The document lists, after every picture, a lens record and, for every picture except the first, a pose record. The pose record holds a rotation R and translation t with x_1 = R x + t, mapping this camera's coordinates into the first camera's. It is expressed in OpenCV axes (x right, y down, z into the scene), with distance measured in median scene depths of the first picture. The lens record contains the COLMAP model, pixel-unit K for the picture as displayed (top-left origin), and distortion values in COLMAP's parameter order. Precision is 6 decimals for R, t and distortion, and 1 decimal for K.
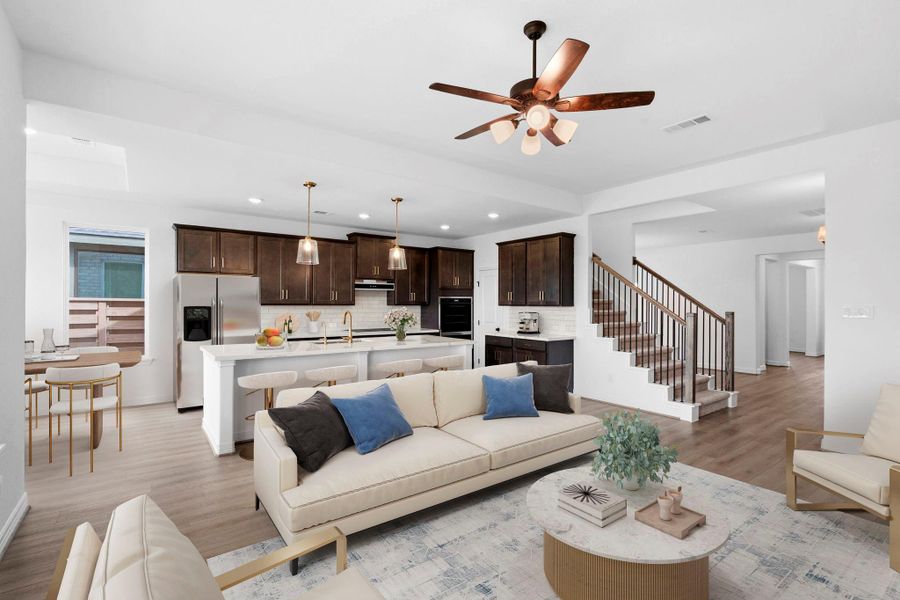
lens RADIAL K [[411.9, 0, 449.6], [0, 411.9, 303.6], [0, 0, 1]] dist [0.001138, -0.000076]
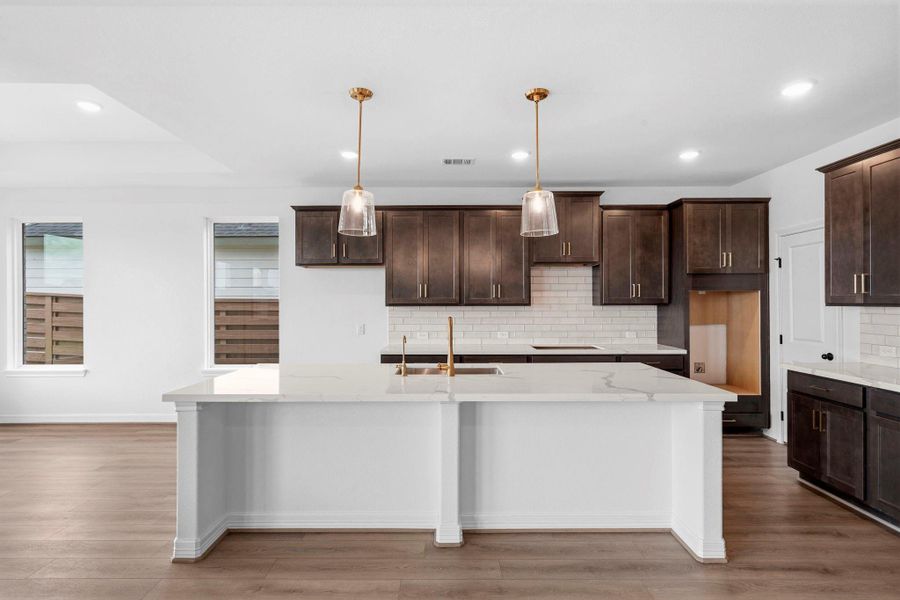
lens RADIAL K [[437.9, 0, 451.9], [0, 437.9, 302.1], [0, 0, 1]] dist [0.001796, 0.000311]
pose [[0.805312, -0.005670, -0.592824, 0.072548], [0.005378, 0.999983, -0.002259, -0.000314], [0.592827, -0.001369, 0.805329, 0.365819]]
